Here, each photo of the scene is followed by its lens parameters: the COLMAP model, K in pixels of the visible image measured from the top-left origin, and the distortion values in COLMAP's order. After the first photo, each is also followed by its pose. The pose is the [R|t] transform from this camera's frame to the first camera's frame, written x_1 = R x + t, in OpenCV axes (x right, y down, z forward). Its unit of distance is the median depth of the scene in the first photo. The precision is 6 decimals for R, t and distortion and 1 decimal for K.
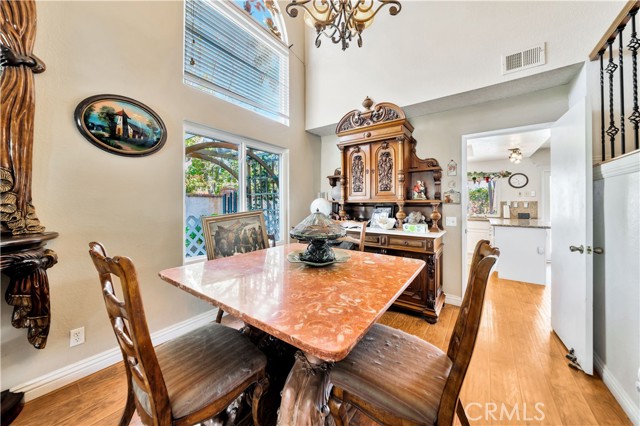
lens RADIAL K [[220.1, 0, 320.4], [0, 220.1, 204.3], [0, 0, 1]] dist [-0.002271, -0.000395]
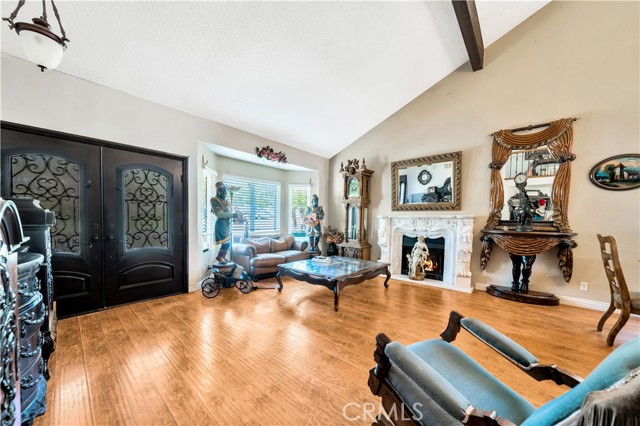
lens RADIAL K [[228.0, 0, 318.4], [0, 228.0, 226.8], [0, 0, 1]] dist [0.003115, 0.000471]
pose [[-0.098436, 0.034961, -0.994529, 1.037425], [-0.018688, 0.999142, 0.036973, 0.026765], [0.994968, 0.022226, -0.097698, -1.061968]]
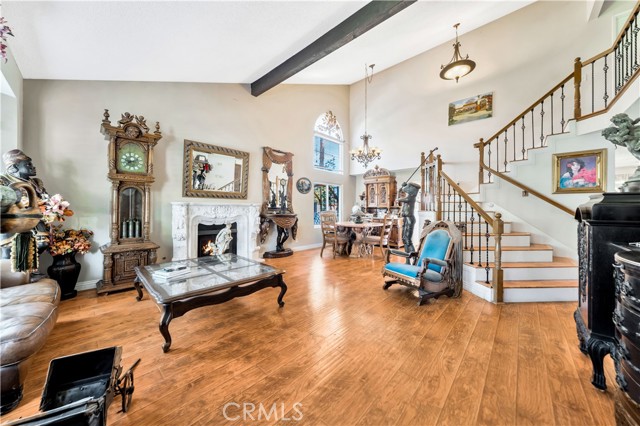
lens RADIAL K [[220.1, 0, 315.7], [0, 220.1, 208.8], [0, 0, 1]] dist [-0.002271, -0.000395]
pose [[0.991106, 0.006764, -0.132902, -0.219236], [-0.007533, 0.999958, -0.005289, 0.046800], [0.132861, 0.006243, 0.991115, -2.565801]]
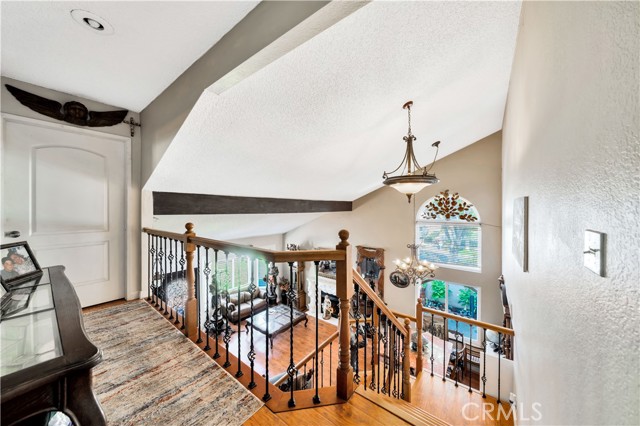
lens RADIAL K [[220.1, 0, 316.8], [0, 220.1, 210.3], [0, 0, 1]] dist [-0.002271, -0.000395]
pose [[-0.036150, 0.019960, -0.999147, 2.814233], [-0.004289, 0.999788, 0.020128, -1.579990], [0.999337, 0.005013, -0.036057, -0.239690]]
